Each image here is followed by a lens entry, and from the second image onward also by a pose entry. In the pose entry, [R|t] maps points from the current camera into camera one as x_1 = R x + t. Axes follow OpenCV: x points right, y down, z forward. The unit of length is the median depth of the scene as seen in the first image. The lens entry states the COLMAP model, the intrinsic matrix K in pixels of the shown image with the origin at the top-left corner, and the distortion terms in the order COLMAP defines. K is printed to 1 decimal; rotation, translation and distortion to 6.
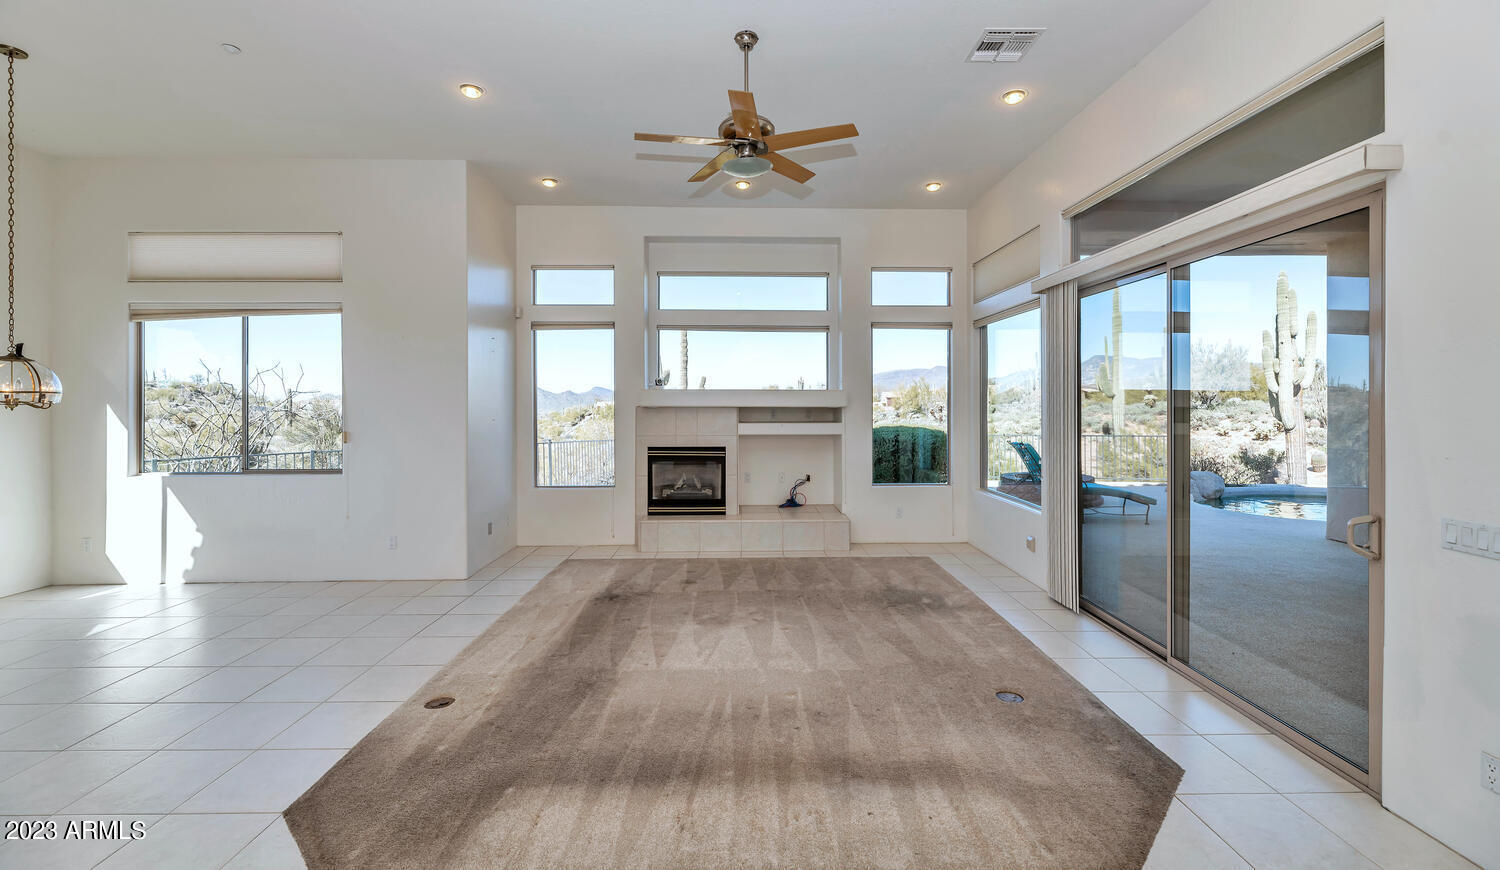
lens RADIAL K [[616.4, 0, 754.0], [0, 616.4, 401.0], [0, 0, 1]] dist [-0.000736, -0.000207]
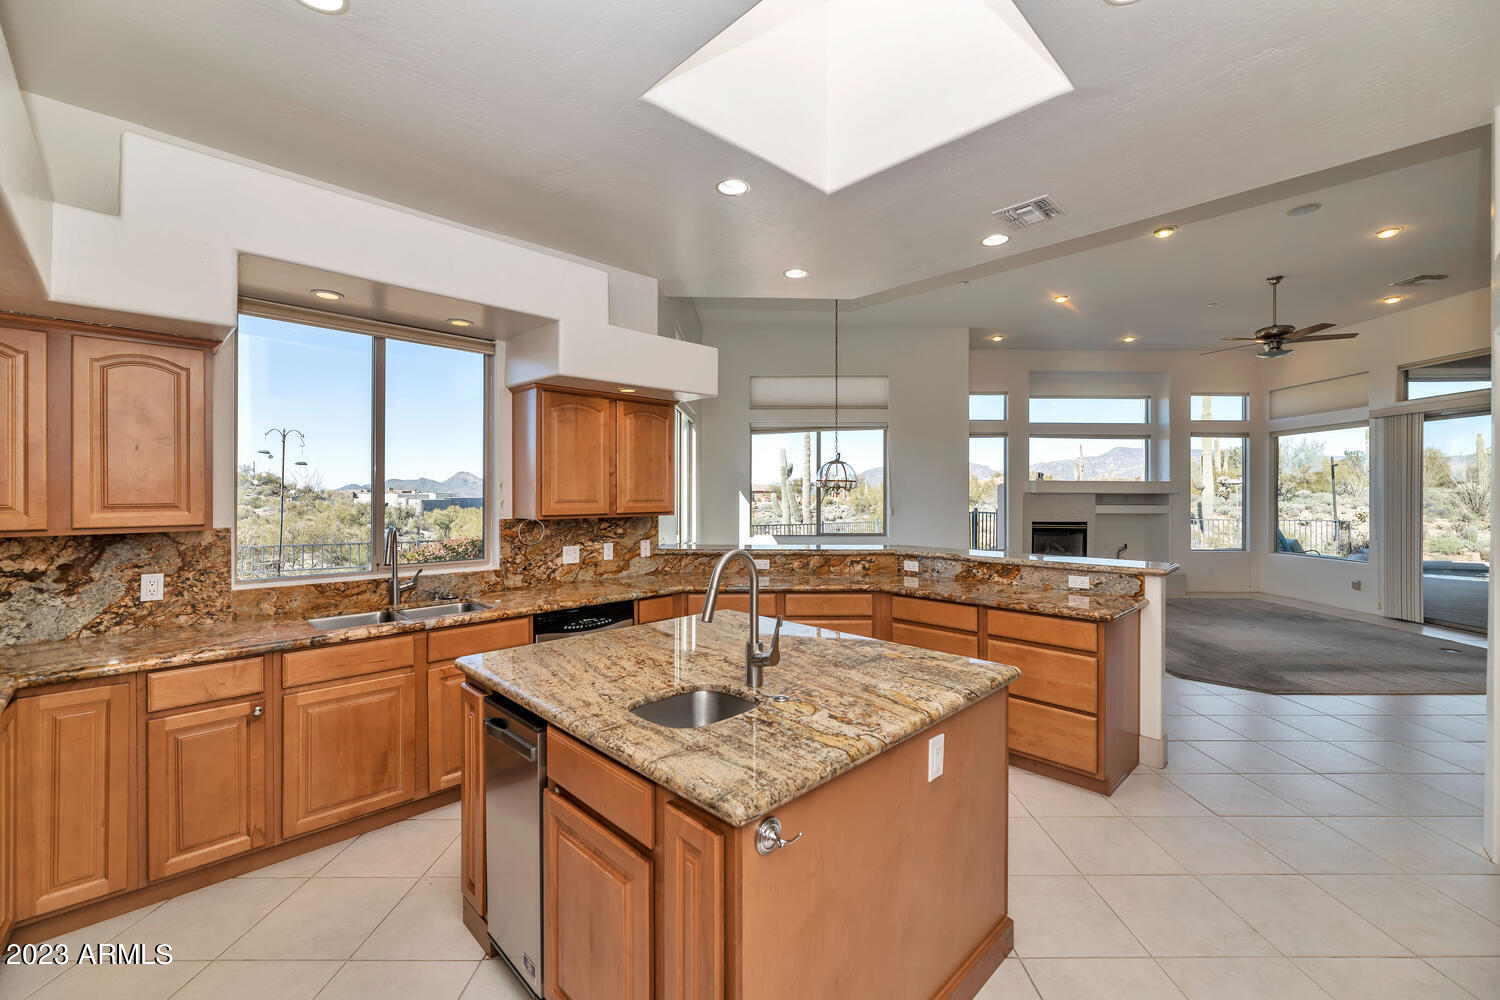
lens RADIAL K [[618.5, 0, 766.7], [0, 618.5, 491.2], [0, 0, 1]] dist [0.001424, 0.000295]
pose [[0.999922, 0.002918, -0.012116, -0.752729], [-0.002942, 0.999994, -0.001980, 0.009815], [0.012110, 0.002016, 0.999925, -0.405689]]
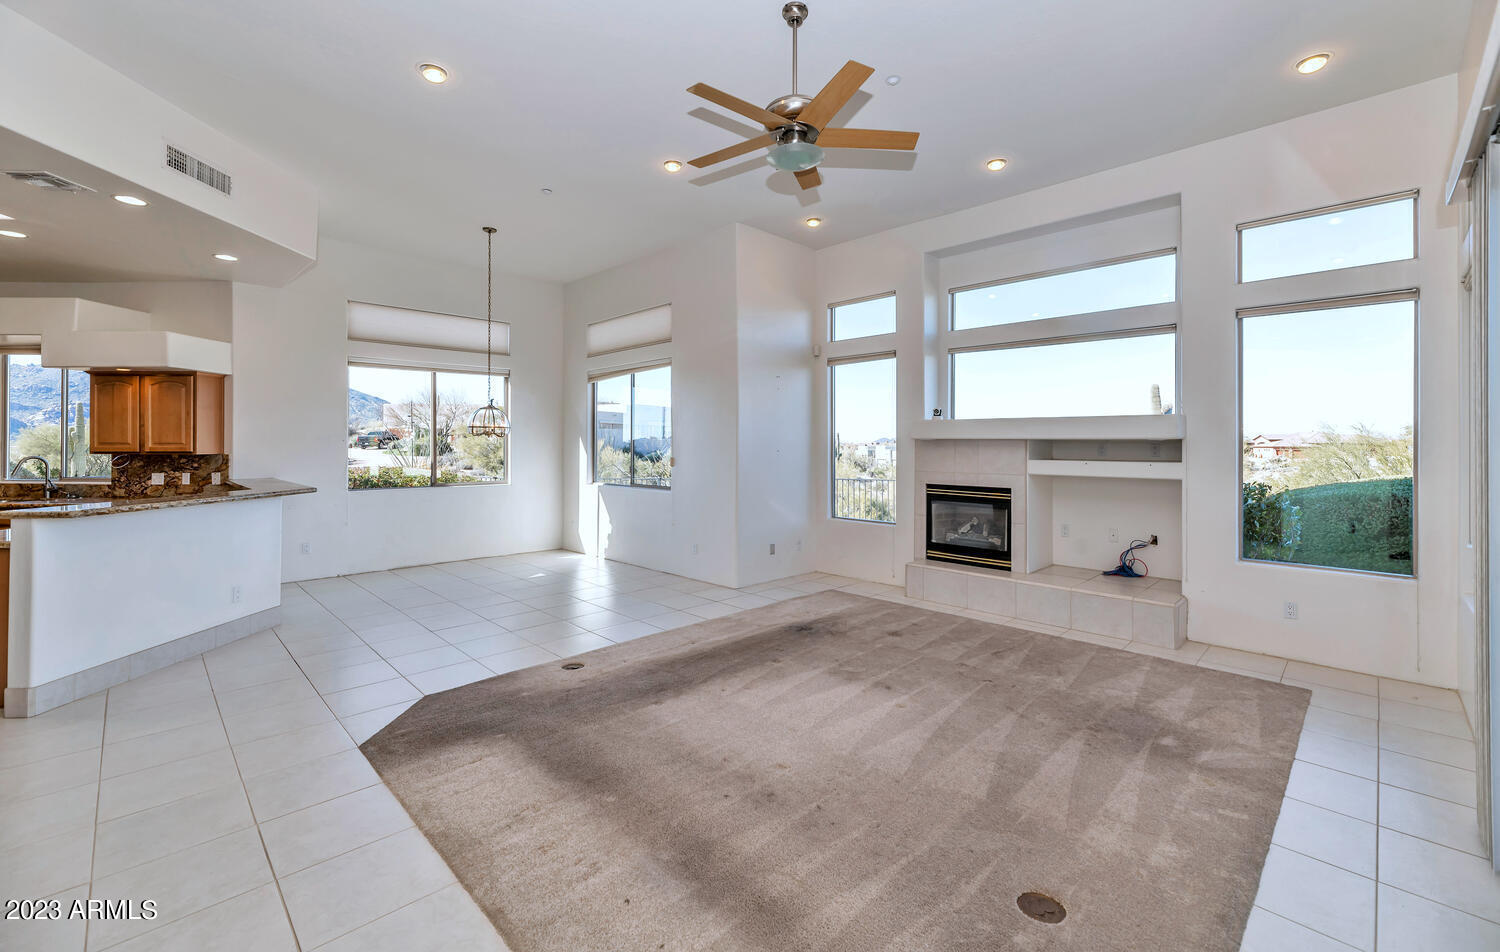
lens RADIAL K [[634.9, 0, 767.4], [0, 634.9, 439.1], [0, 0, 1]] dist [0.003786, 0.000223]
pose [[0.692713, -0.002800, -0.721208, 0.338848], [-0.002971, 0.999973, -0.006736, 0.015657], [0.721207, 0.006809, 0.692686, 0.181218]]
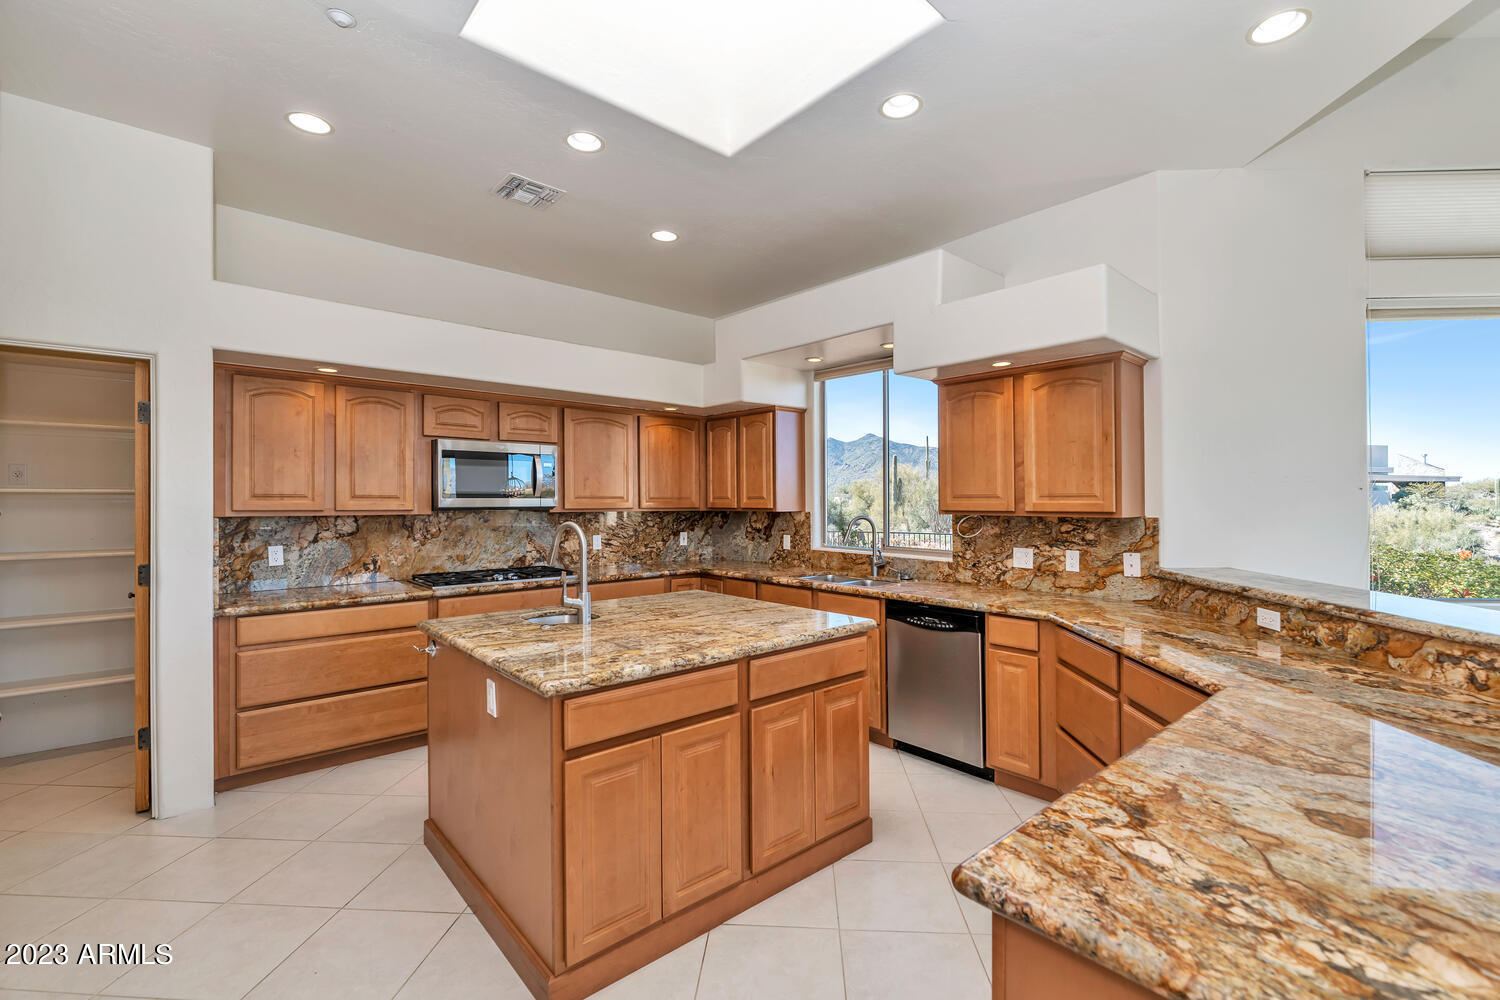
lens RADIAL K [[666.7, 0, 748.0], [0, 666.7, 495.6], [0, 0, 1]] dist [0.000564, 0.001477]
pose [[-0.097039, -0.004543, -0.995270, -0.367126], [0.001205, 0.999988, -0.004682, 0.019912], [0.995280, -0.001654, -0.097032, 0.008671]]
